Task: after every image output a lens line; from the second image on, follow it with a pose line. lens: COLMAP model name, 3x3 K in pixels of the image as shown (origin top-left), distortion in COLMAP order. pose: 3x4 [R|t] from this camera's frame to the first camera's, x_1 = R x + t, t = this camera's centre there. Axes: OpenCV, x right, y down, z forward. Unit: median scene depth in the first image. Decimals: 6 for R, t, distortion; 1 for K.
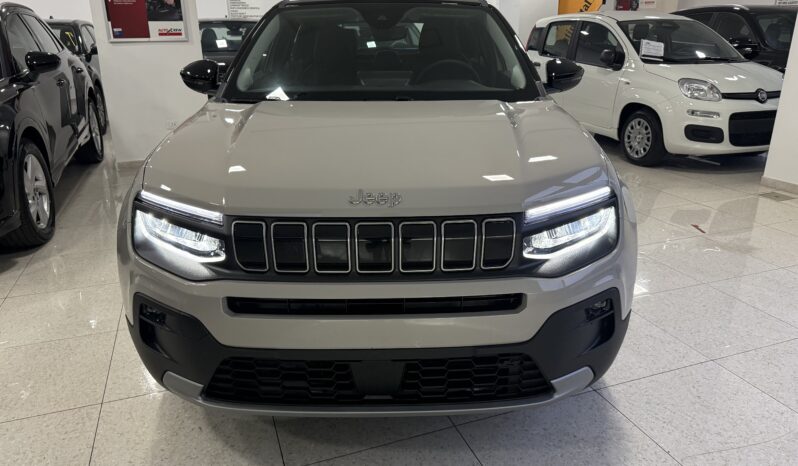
lens RADIAL K [[535.9, 0, 402.1], [0, 535.9, 225.2], [0, 0, 1]] dist [0.016547, -0.030297]
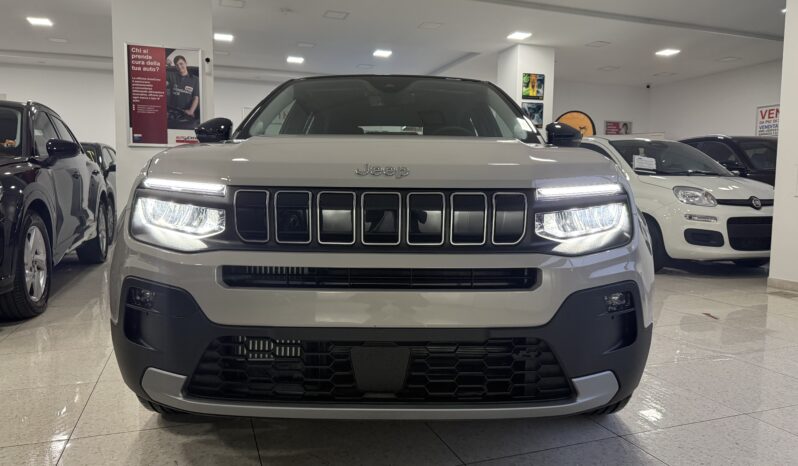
lens RADIAL K [[535.9, 0, 402.9], [0, 535.9, 229.9], [0, 0, 1]] dist [0.016547, -0.030297]
pose [[0.999883, 0.015169, -0.001836, -0.007130], [-0.015166, 0.970530, -0.240502, 0.210924], [-0.001867, 0.240502, 0.970647, 0.052042]]
